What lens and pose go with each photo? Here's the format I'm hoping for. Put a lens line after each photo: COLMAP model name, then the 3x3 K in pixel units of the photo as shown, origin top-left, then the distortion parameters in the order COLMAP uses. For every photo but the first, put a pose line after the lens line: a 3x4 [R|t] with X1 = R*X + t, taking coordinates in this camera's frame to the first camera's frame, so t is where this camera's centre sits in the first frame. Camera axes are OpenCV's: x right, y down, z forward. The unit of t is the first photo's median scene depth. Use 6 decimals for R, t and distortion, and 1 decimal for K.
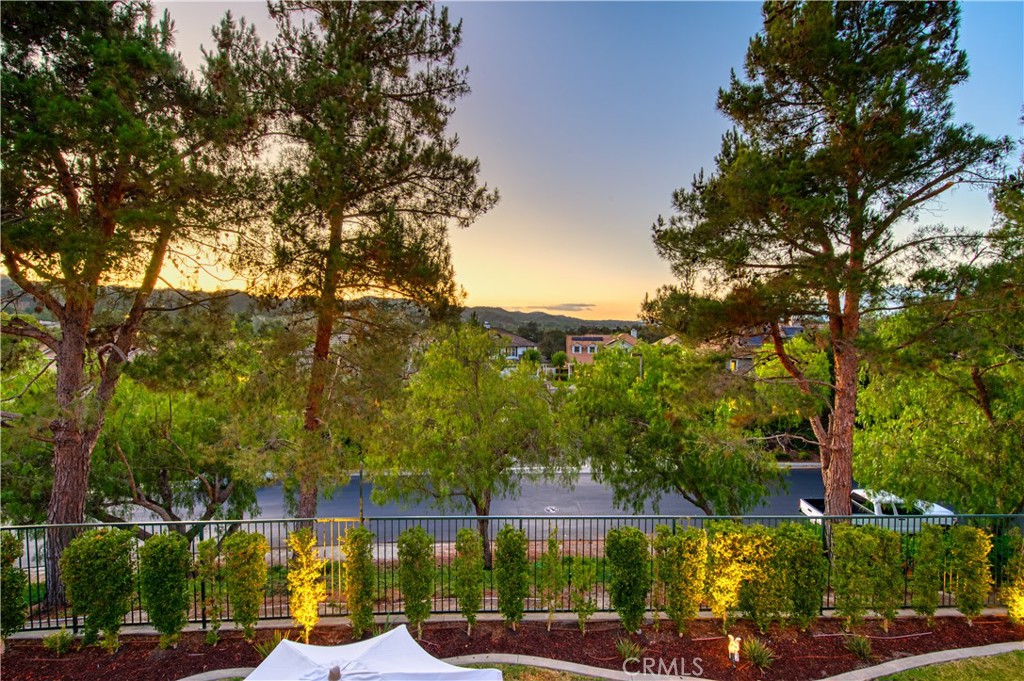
lens RADIAL K [[435.0, 0, 506.8], [0, 435.0, 351.5], [0, 0, 1]] dist [-0.007756, -0.000734]
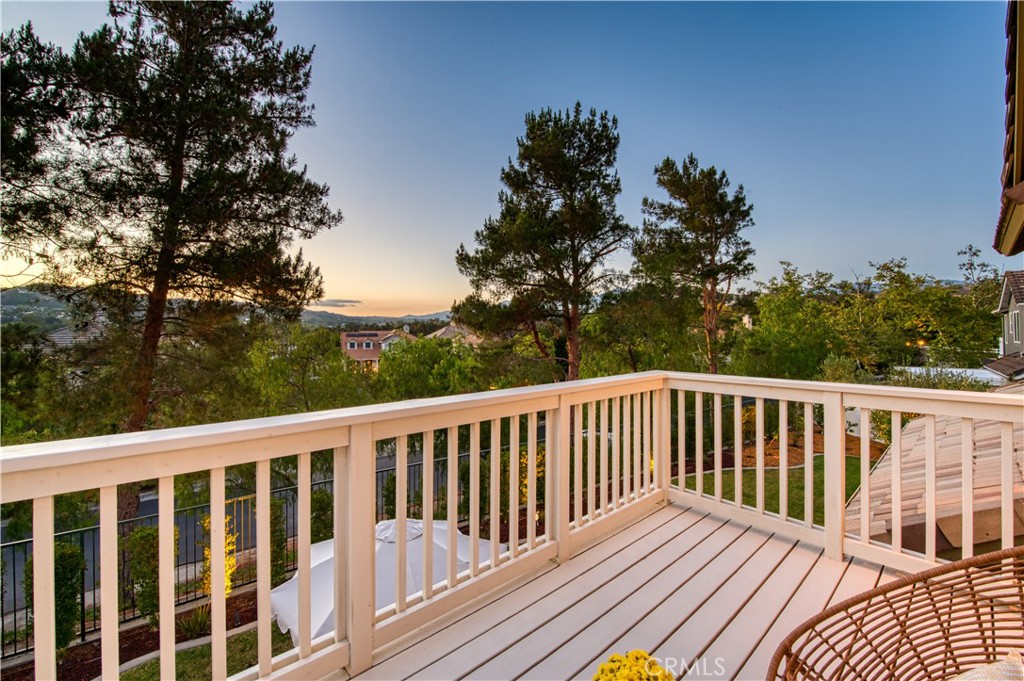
lens RADIAL K [[411.9, 0, 508.0], [0, 411.9, 331.8], [0, 0, 1]] dist [-0.022848, -0.000272]
pose [[0.853567, -0.014508, 0.520781, -0.238889], [0.033080, 0.999104, -0.026385, 0.005442], [-0.519931, 0.039749, 0.853283, -0.205544]]
